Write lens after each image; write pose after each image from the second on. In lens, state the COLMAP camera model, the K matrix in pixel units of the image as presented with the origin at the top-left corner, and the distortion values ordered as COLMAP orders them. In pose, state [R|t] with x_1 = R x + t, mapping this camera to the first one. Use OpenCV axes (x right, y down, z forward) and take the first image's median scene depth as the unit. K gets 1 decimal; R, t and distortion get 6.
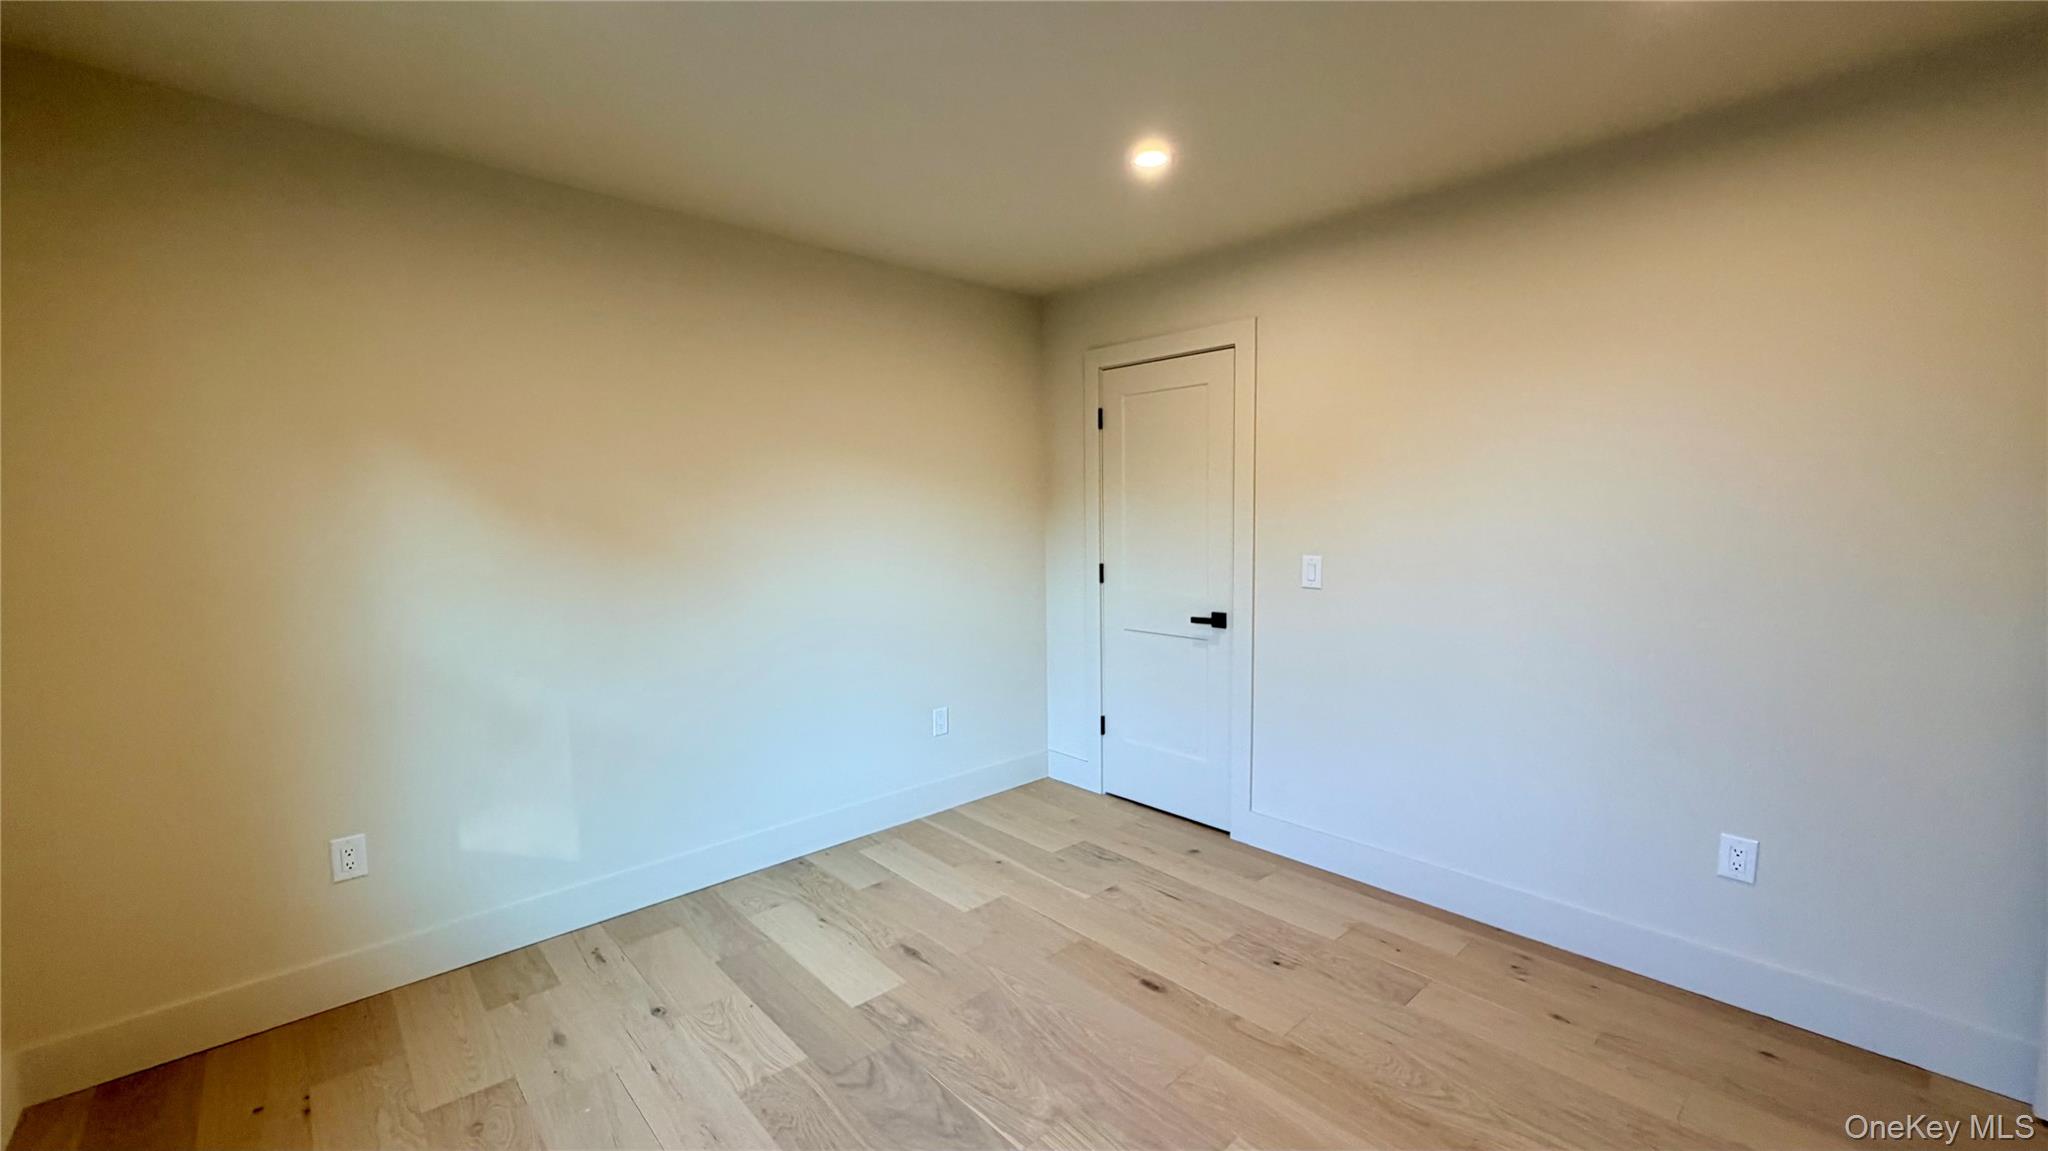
lens RADIAL K [[824.3, 0, 1020.0], [0, 824.3, 576.8], [0, 0, 1]] dist [0.001589, 0.000156]
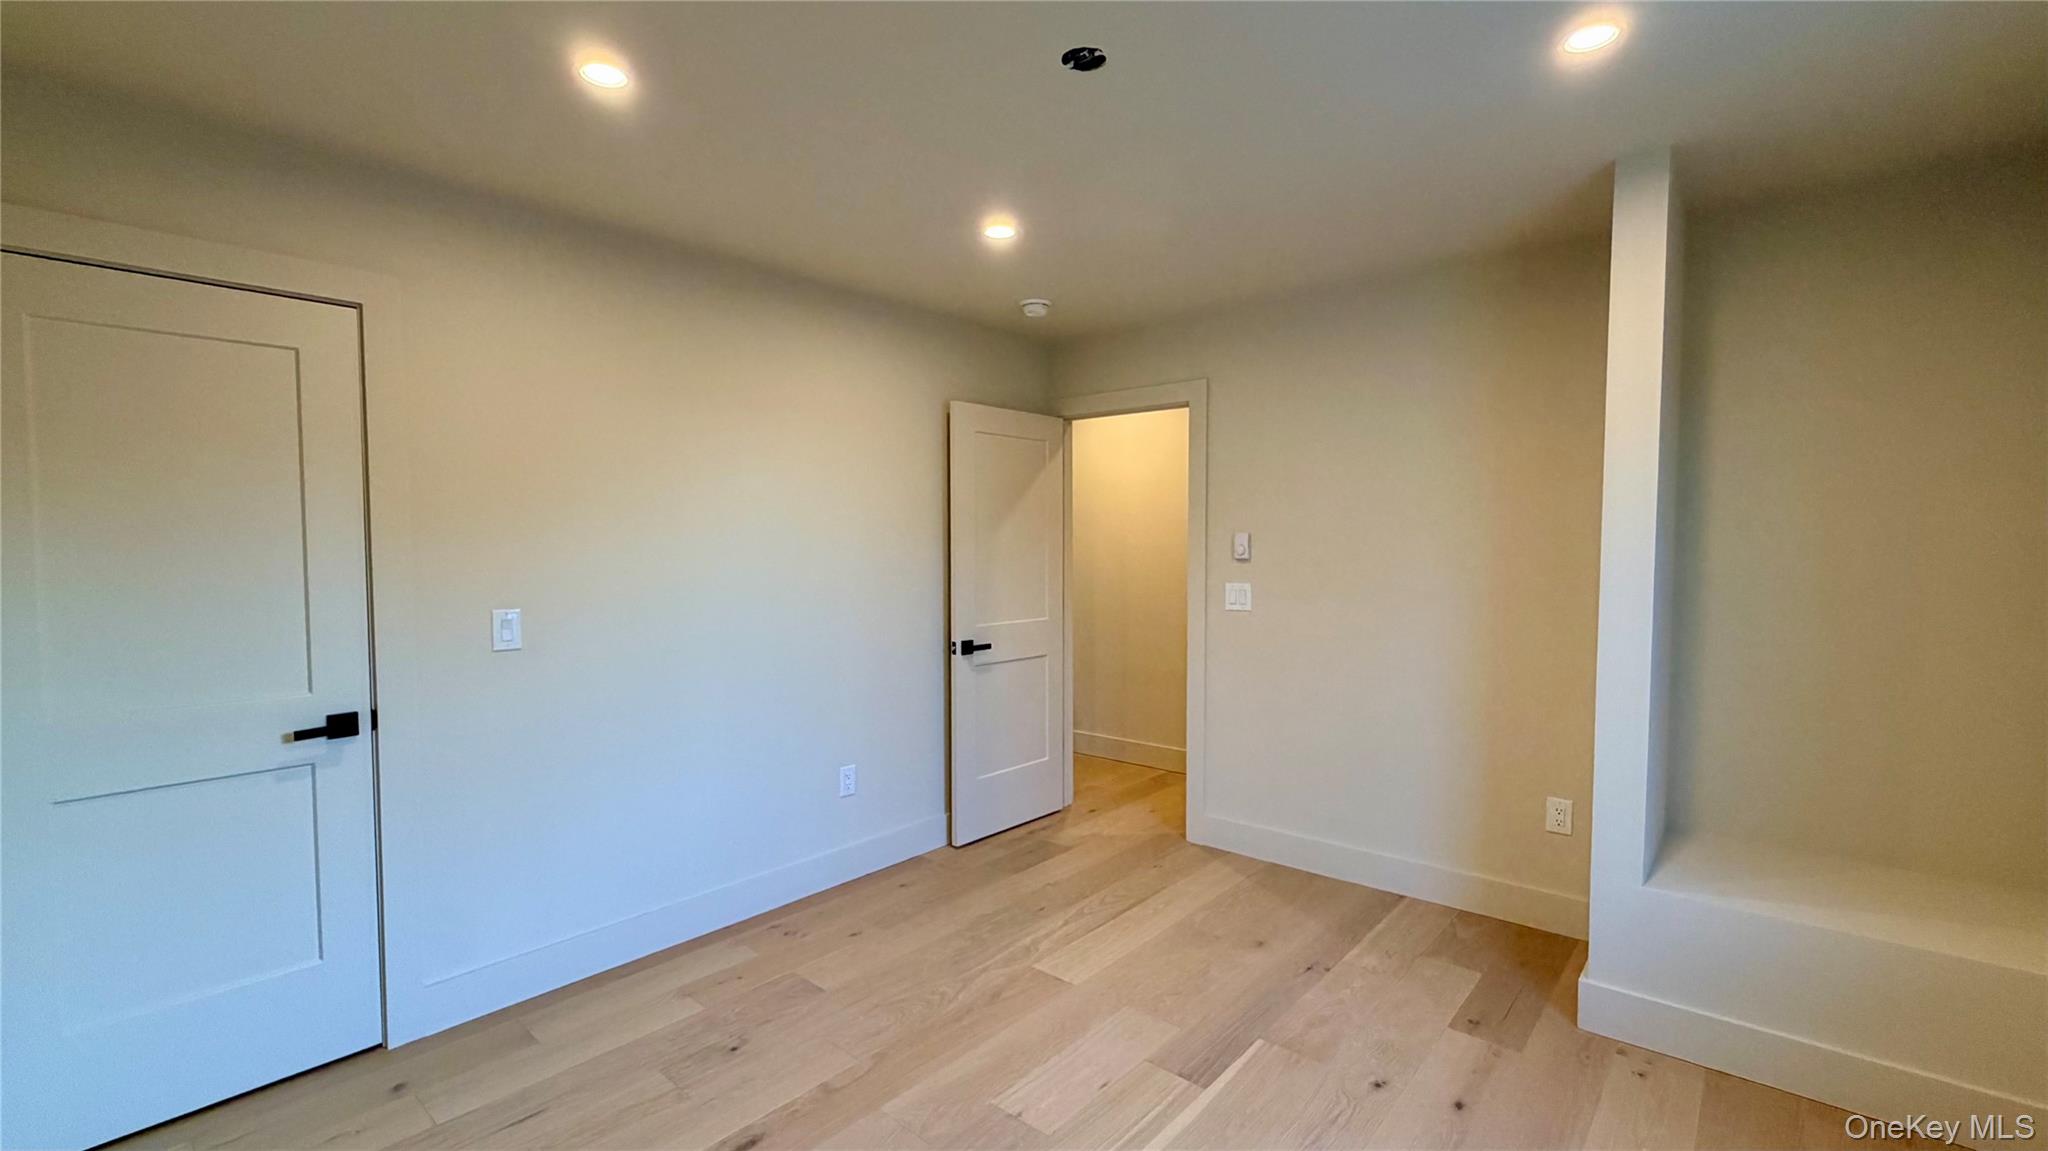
lens RADIAL K [[863.1, 0, 1024.0], [0, 863.1, 575.5], [0, 0, 1]] dist [-0.000227, -0.000016]
pose [[-0.105056, -0.030556, 0.993997, -0.625854], [0.087497, 0.995368, 0.039846, -0.057250], [-0.990610, 0.091158, -0.101896, 0.707453]]
